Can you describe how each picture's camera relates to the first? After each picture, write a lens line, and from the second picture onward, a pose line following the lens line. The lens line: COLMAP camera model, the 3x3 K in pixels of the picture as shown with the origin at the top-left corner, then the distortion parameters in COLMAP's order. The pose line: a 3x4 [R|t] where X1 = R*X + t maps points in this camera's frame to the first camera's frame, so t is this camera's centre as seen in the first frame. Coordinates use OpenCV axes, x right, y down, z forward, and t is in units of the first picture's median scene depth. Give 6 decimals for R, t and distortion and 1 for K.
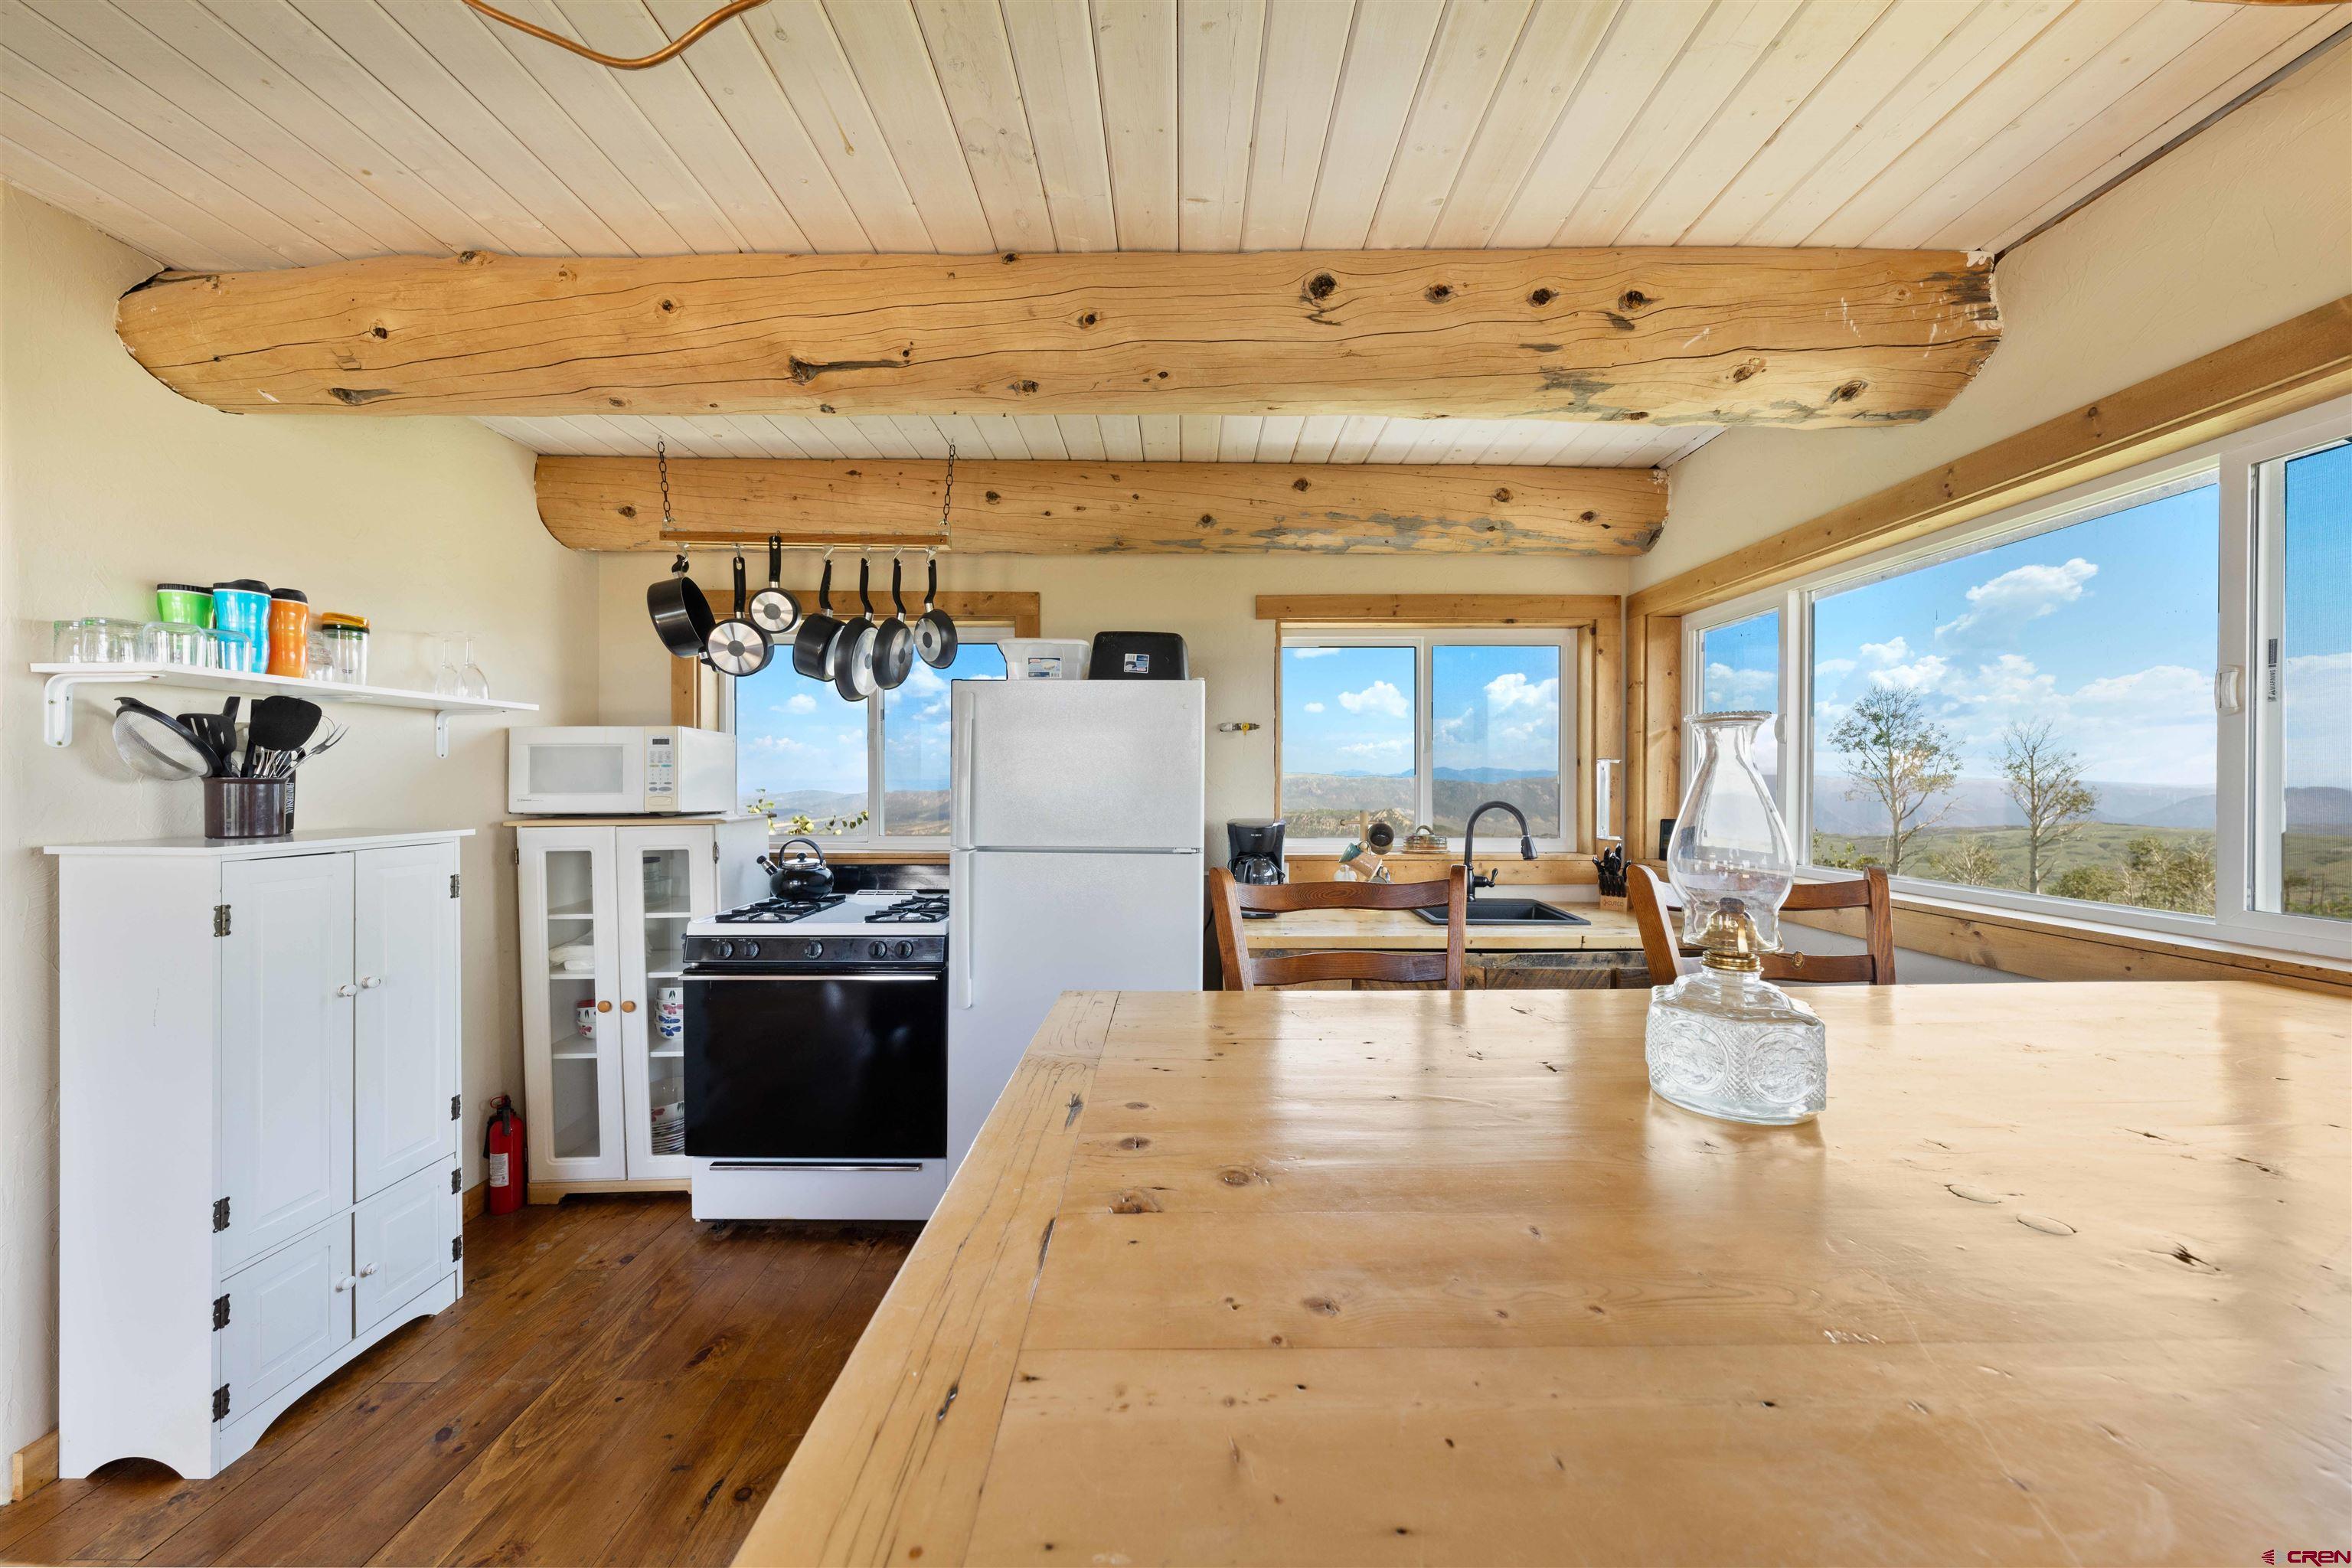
lens RADIAL K [[800.5, 0, 1174.0], [0, 800.5, 787.4], [0, 0, 1]] dist [-0.002978, 0.000133]
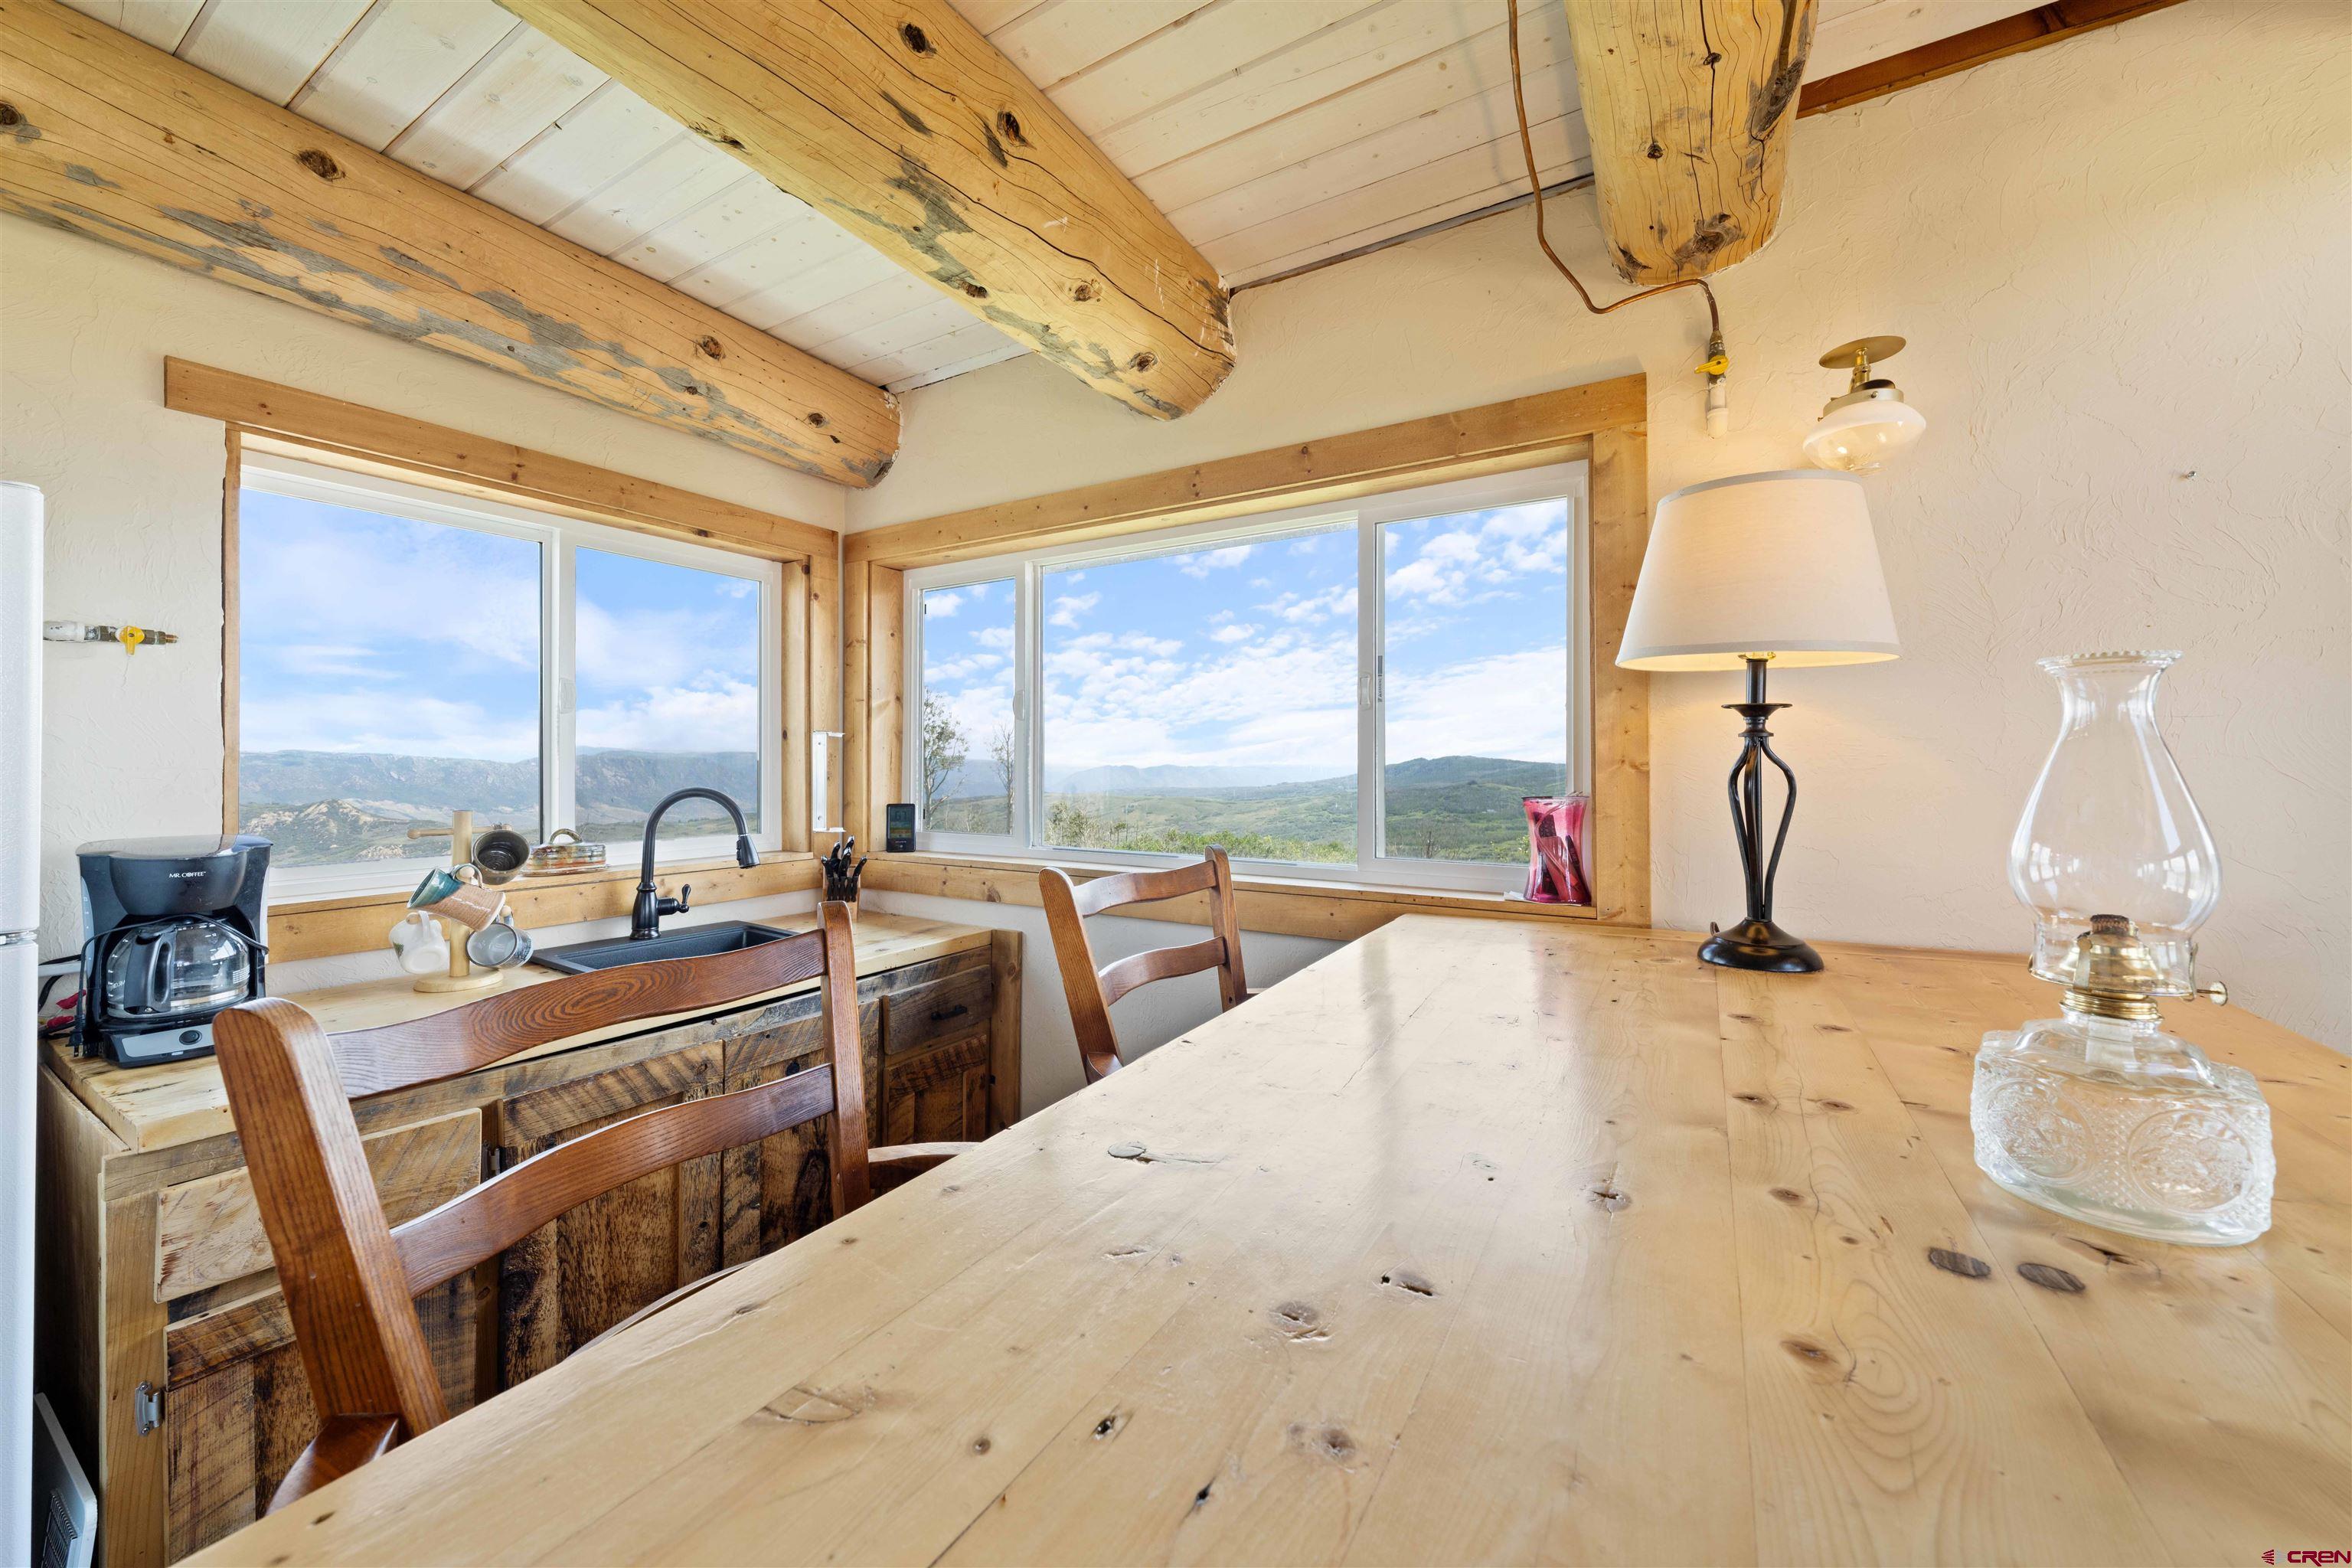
lens RADIAL K [[842.0, 0, 1090.8], [0, 842.0, 762.5], [0, 0, 1]] dist [-0.003757, 0.000440]
pose [[0.511772, 0.002144, 0.859119, -0.047644], [0.002235, 0.999990, -0.003827, -0.000766], [-0.859118, 0.003879, 0.511762, 0.345417]]
